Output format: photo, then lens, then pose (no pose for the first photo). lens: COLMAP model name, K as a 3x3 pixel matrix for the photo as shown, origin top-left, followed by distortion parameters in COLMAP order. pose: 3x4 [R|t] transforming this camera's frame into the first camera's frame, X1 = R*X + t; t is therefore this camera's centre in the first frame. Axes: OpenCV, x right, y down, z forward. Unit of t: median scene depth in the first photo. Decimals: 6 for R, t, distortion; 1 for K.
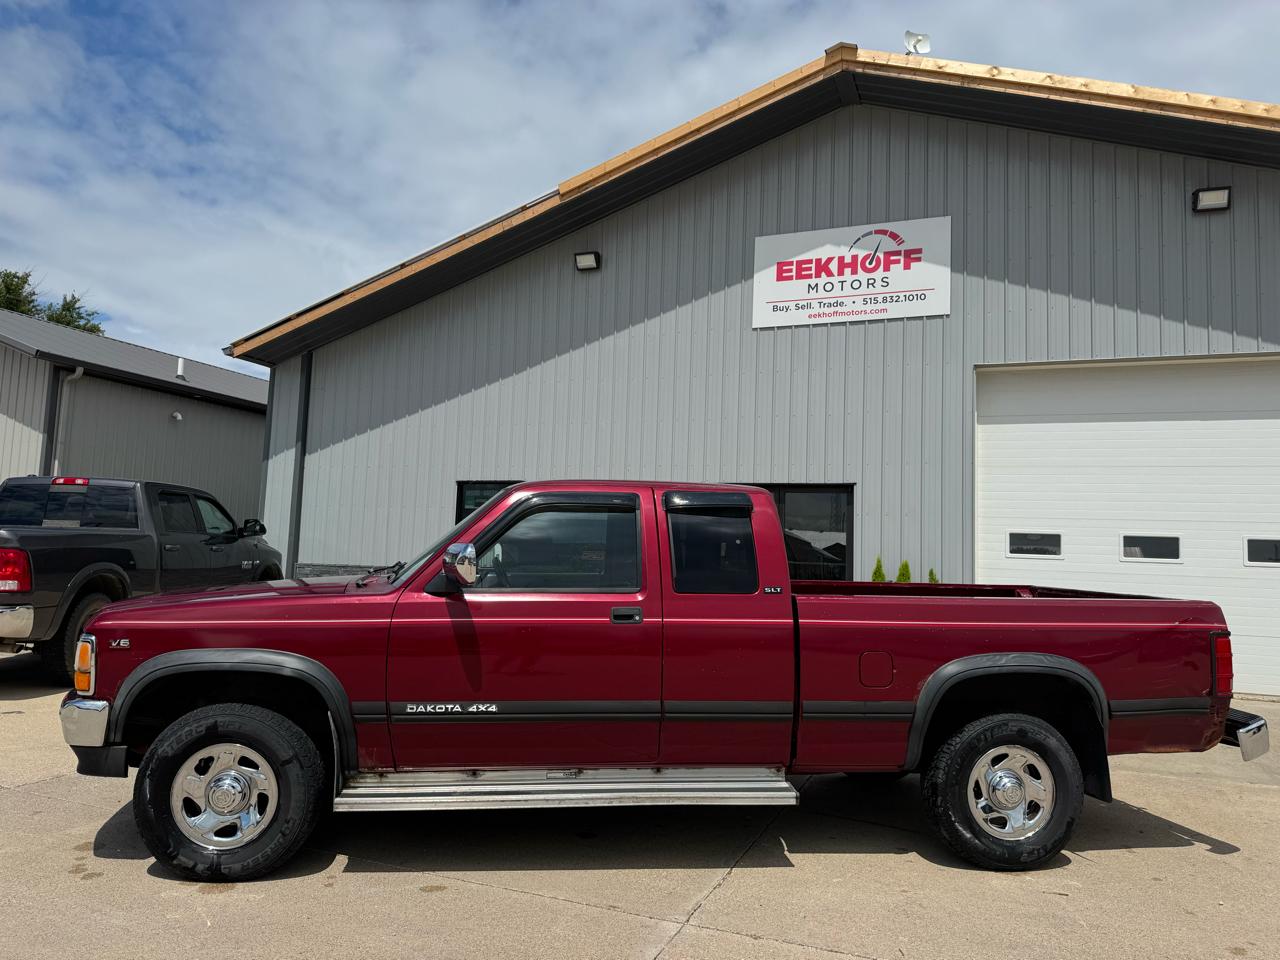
lens RADIAL K [[895.5, 0, 628.2], [0, 895.5, 489.4], [0, 0, 1]] dist [0.048141, -0.058082]
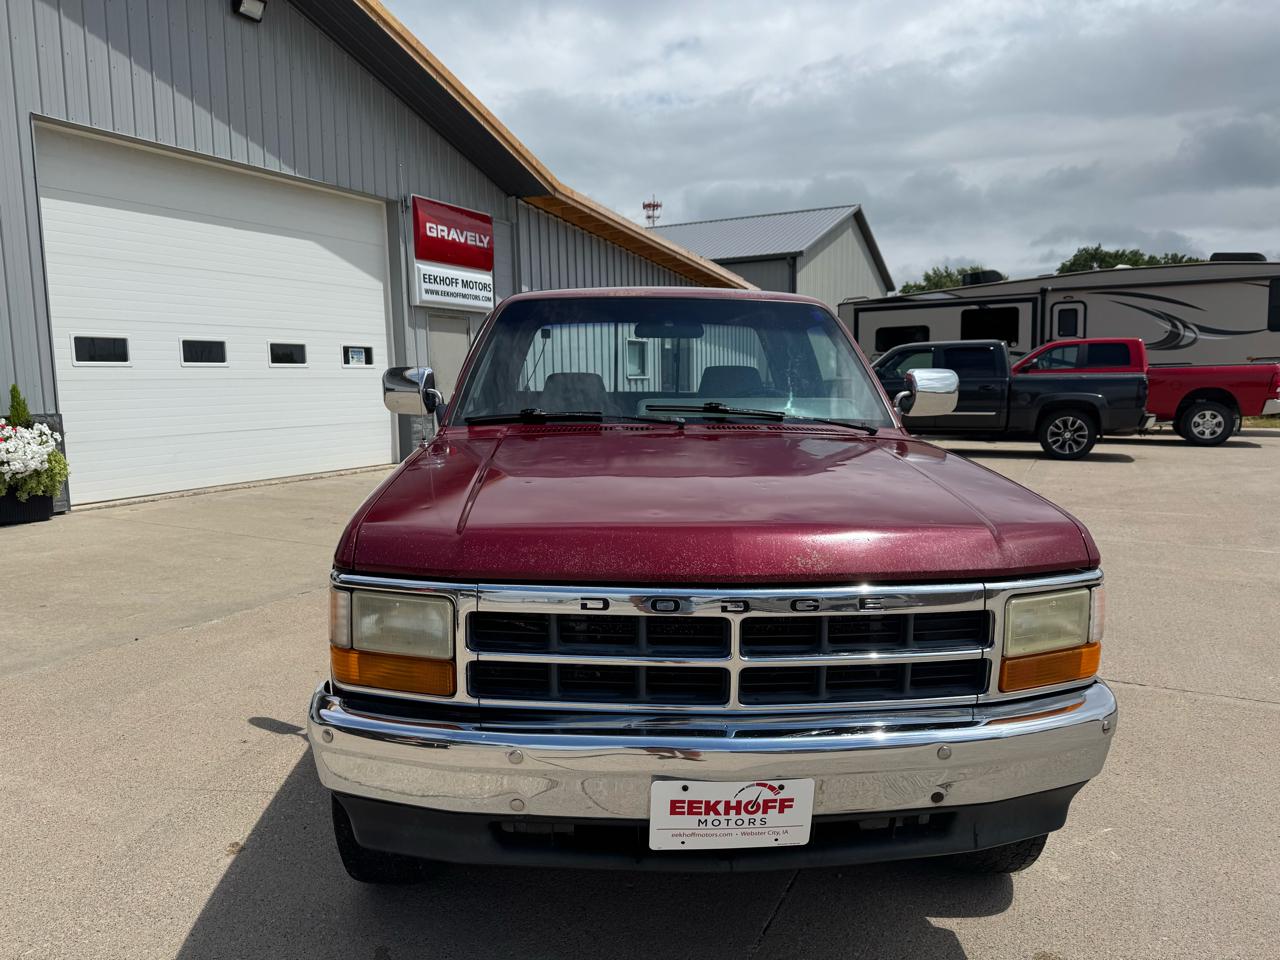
lens RADIAL K [[906.8, 0, 651.5], [0, 906.8, 491.2], [0, 0, 1]] dist [0.024117, -0.032721]
pose [[0.076389, -0.159440, 0.984248, -0.374926], [-0.061686, 0.984485, 0.164266, 0.017120], [-0.995168, -0.073262, 0.065368, 0.402557]]
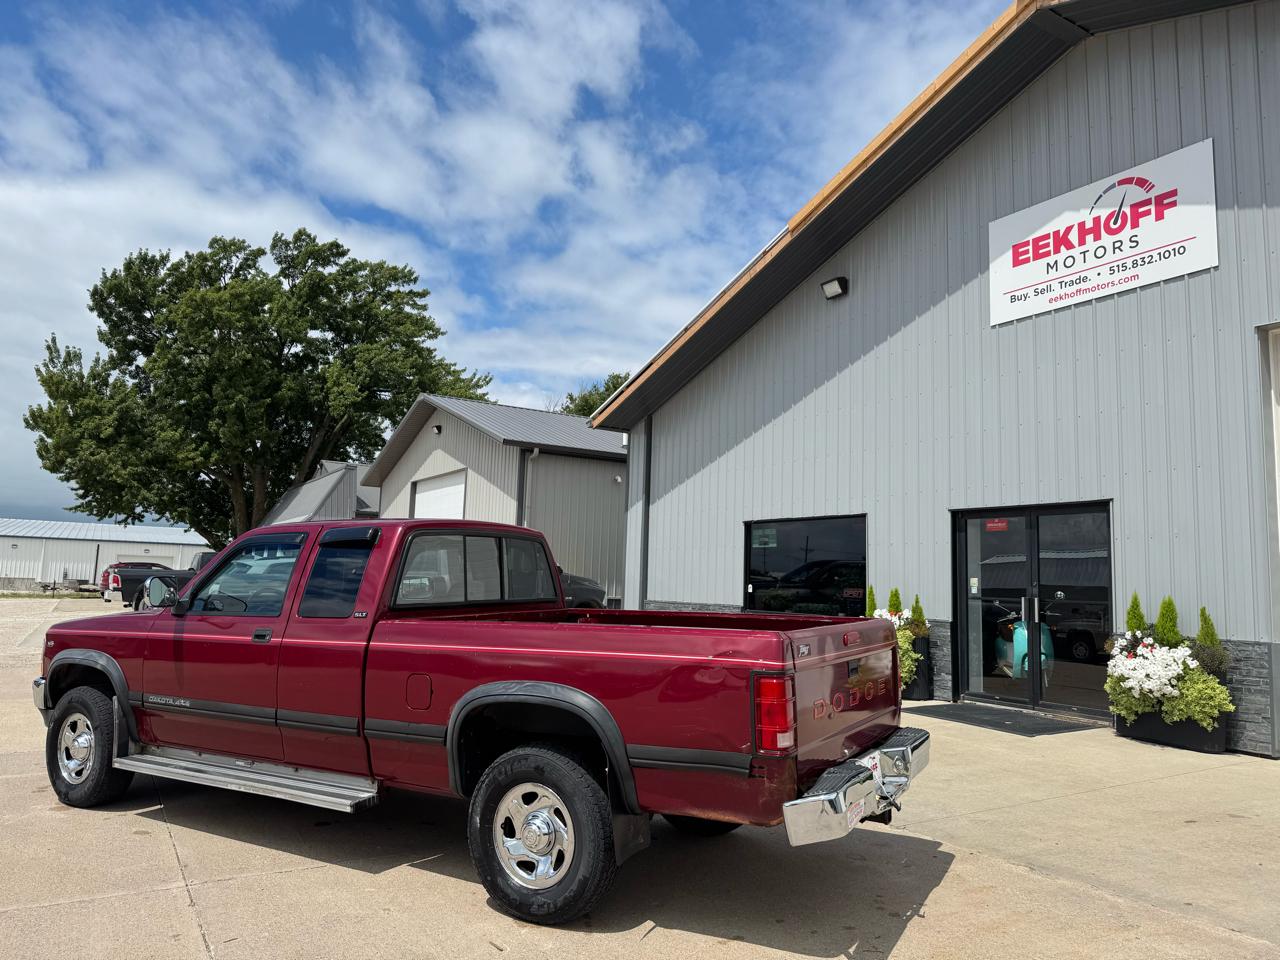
lens RADIAL K [[895.5, 0, 639.0], [0, 895.5, 485.9], [0, 0, 1]] dist [0.048141, -0.058082]
pose [[0.800361, -0.077306, -0.594514, 0.403465], [0.045923, 0.996643, -0.067772, 0.017189], [0.597758, 0.026940, 0.801224, 0.116155]]
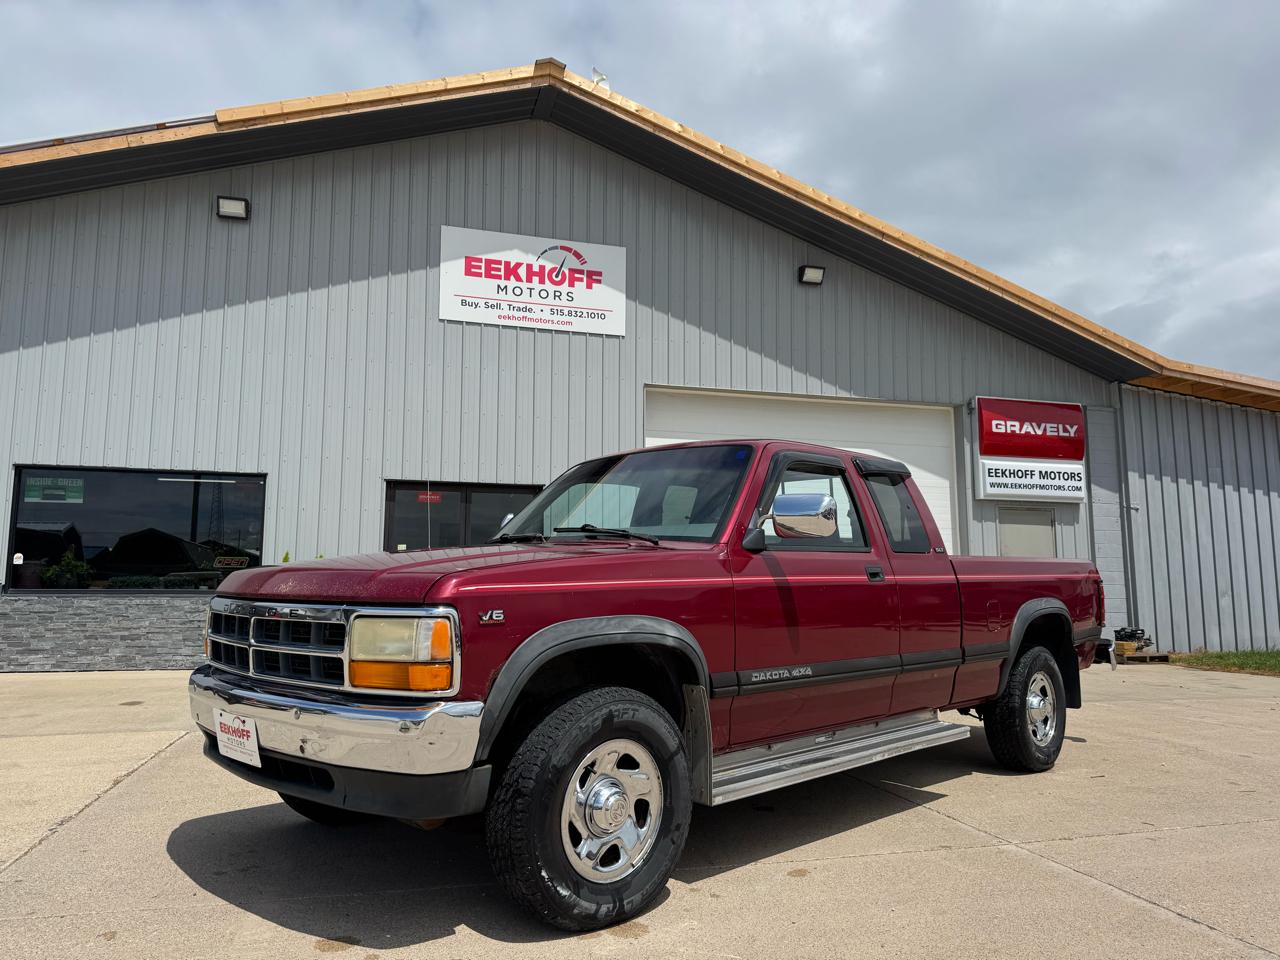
lens RADIAL K [[895.5, 0, 630.6], [0, 895.5, 497.2], [0, 0, 1]] dist [0.048141, -0.058082]
pose [[0.790910, 0.033231, 0.611029, -0.301863], [-0.021945, 0.999422, -0.025948, 0.031710], [-0.611538, 0.007114, 0.791183, 0.129219]]
